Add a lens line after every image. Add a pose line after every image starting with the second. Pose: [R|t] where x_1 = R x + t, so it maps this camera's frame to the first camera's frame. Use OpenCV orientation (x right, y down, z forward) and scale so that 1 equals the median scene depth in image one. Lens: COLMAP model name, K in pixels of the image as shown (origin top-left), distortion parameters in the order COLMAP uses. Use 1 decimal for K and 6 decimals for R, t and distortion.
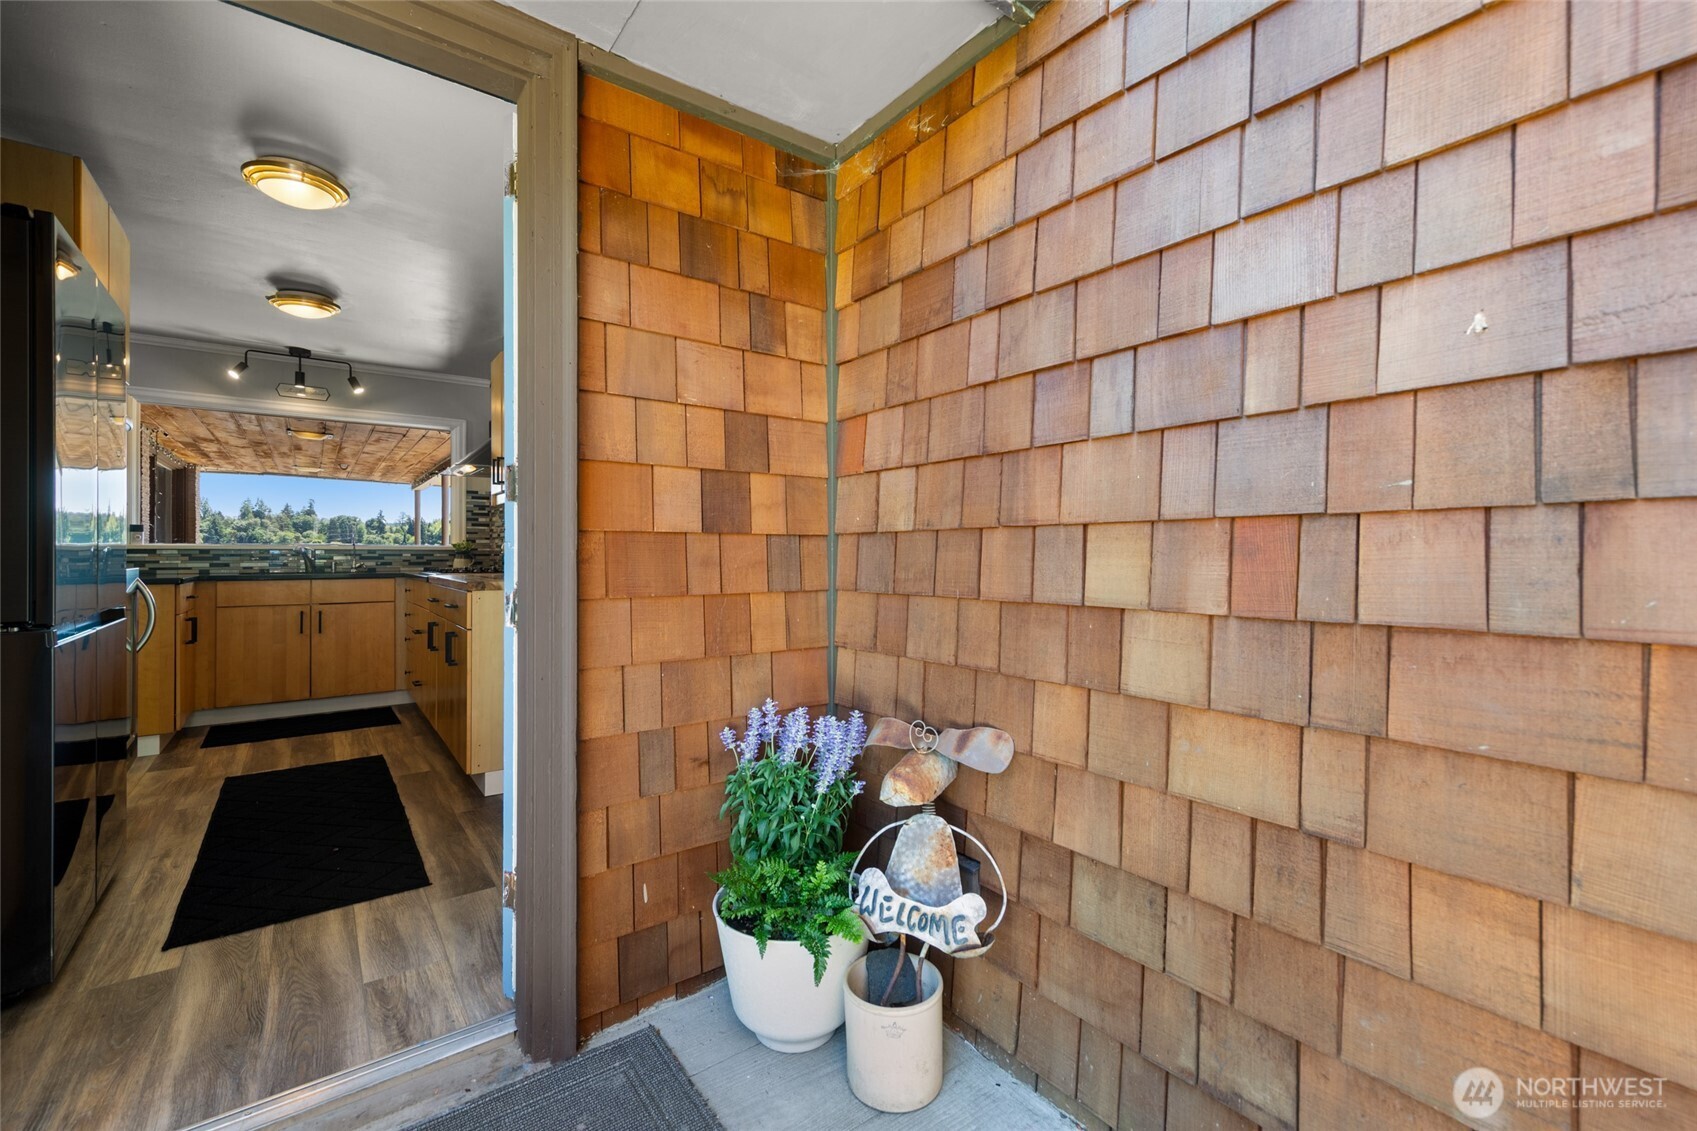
lens RADIAL K [[702.7, 0, 855.7], [0, 702.7, 552.8], [0, 0, 1]] dist [0.000508, -0.000329]
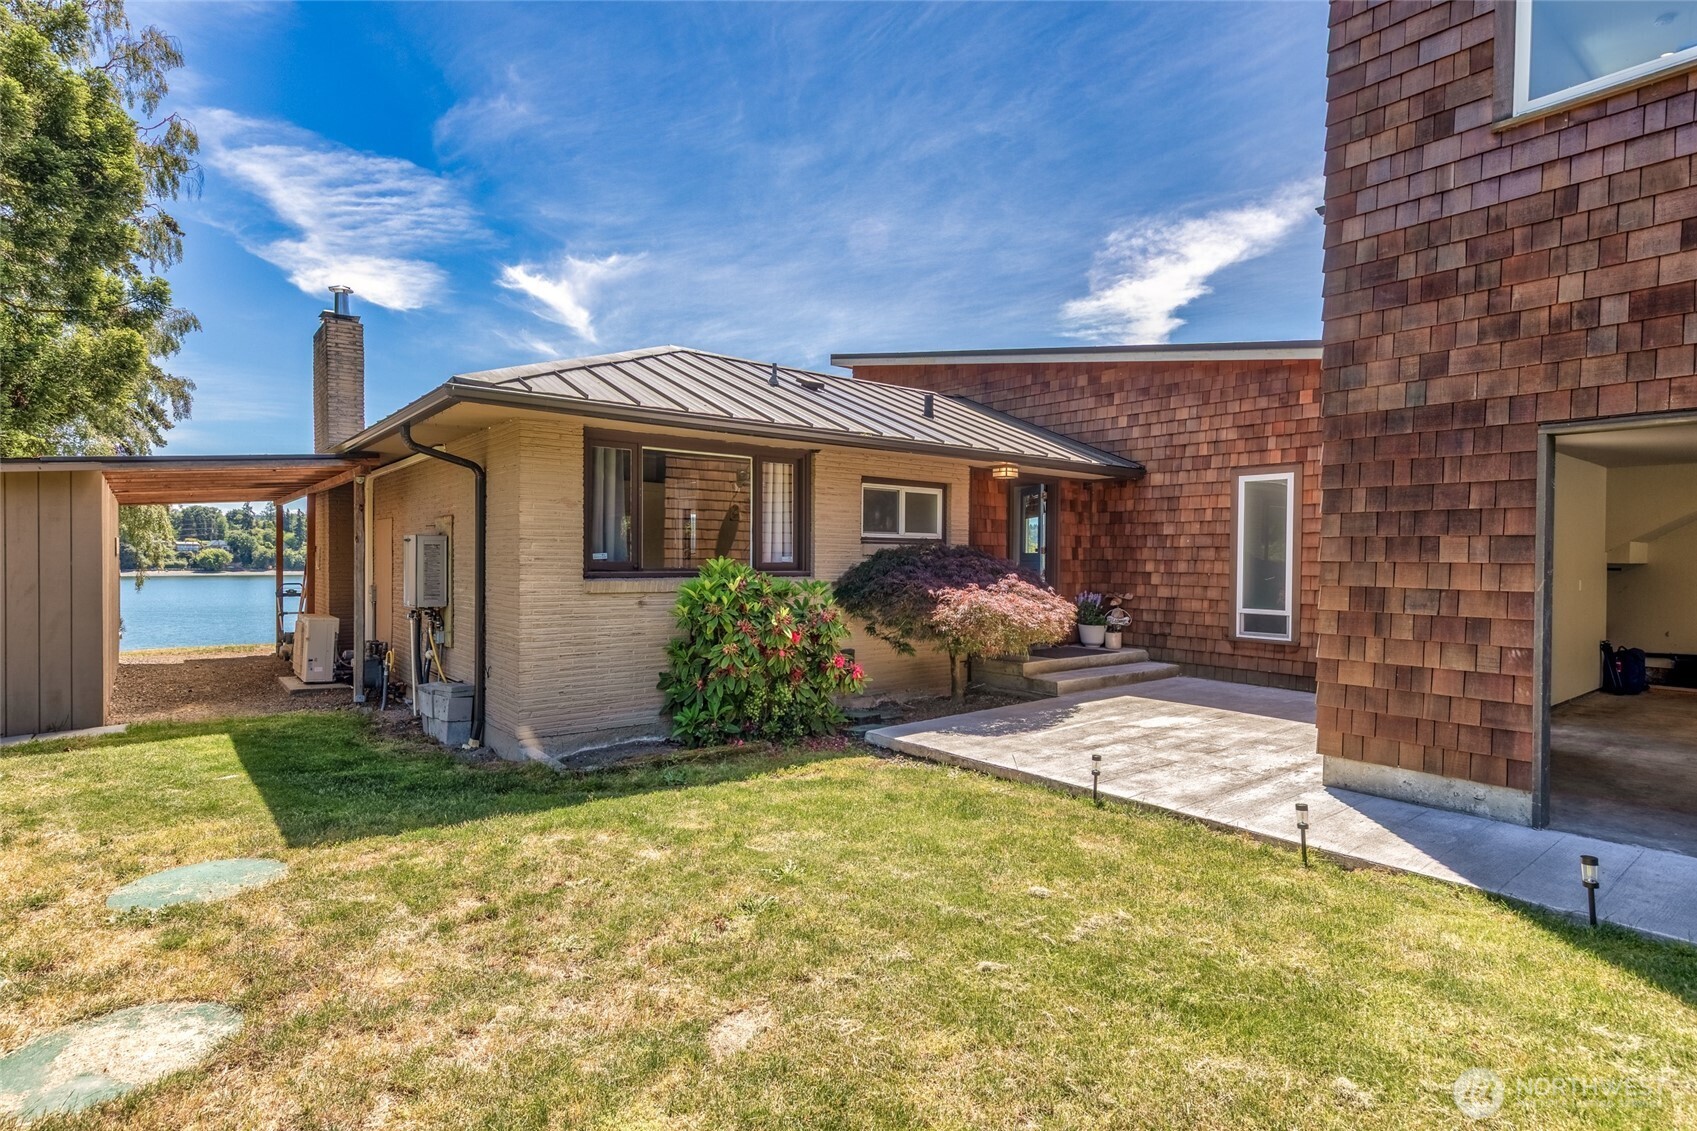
lens RADIAL K [[855.8, 0, 844.6], [0, 855.8, 572.1], [0, 0, 1]] dist [-0.000182, 0.000204]
pose [[0.999564, 0.009266, 0.028044, -2.434217], [-0.009731, 0.999817, 0.016486, -0.027836], [-0.027886, -0.016752, 0.999471, -6.224838]]
